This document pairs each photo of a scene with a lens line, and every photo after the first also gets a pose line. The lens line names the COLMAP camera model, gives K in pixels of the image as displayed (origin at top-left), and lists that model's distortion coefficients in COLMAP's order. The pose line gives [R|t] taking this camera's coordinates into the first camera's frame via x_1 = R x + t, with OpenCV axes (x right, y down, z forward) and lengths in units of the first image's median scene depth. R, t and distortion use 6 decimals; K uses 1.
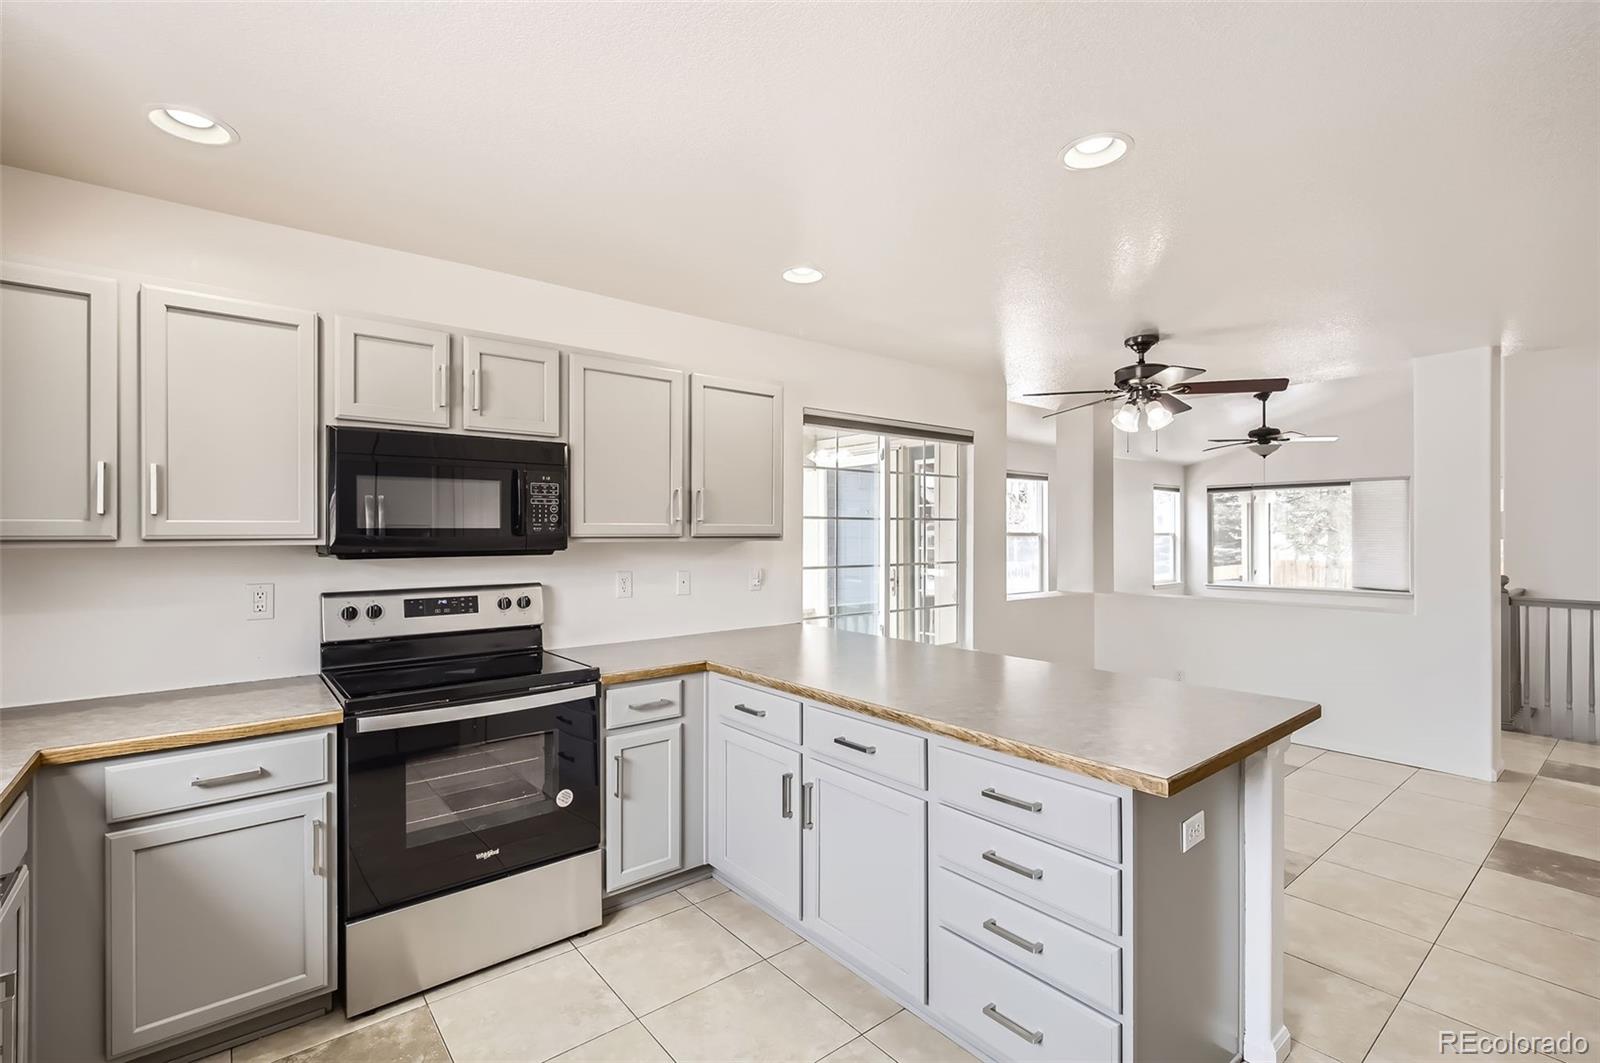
lens RADIAL K [[717.8, 0, 802.8], [0, 717.8, 532.1], [0, 0, 1]] dist [-0.000264, -0.000882]
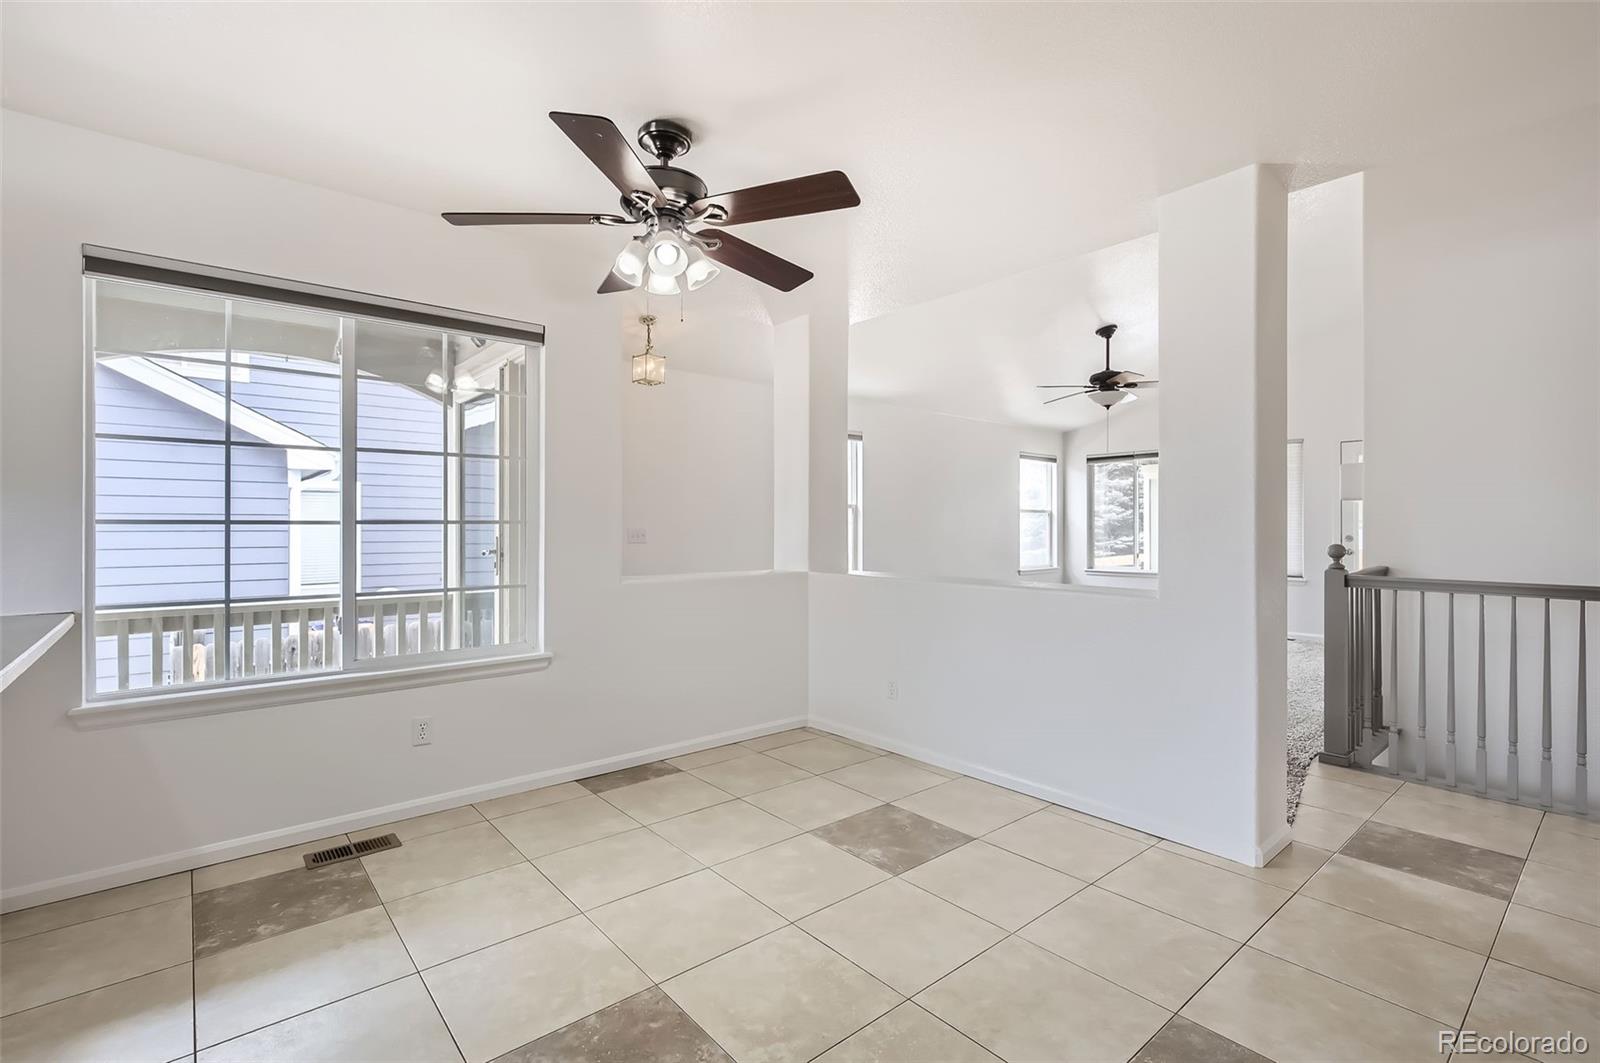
lens RADIAL K [[723.1, 0, 797.7], [0, 723.1, 522.5], [0, 0, 1]] dist [0.001294, -0.000067]
pose [[0.999886, 0.001683, 0.015006, 0.296922], [-0.001624, 0.999991, -0.003972, 0.029184], [-0.015013, 0.003947, 0.999880, 0.203771]]
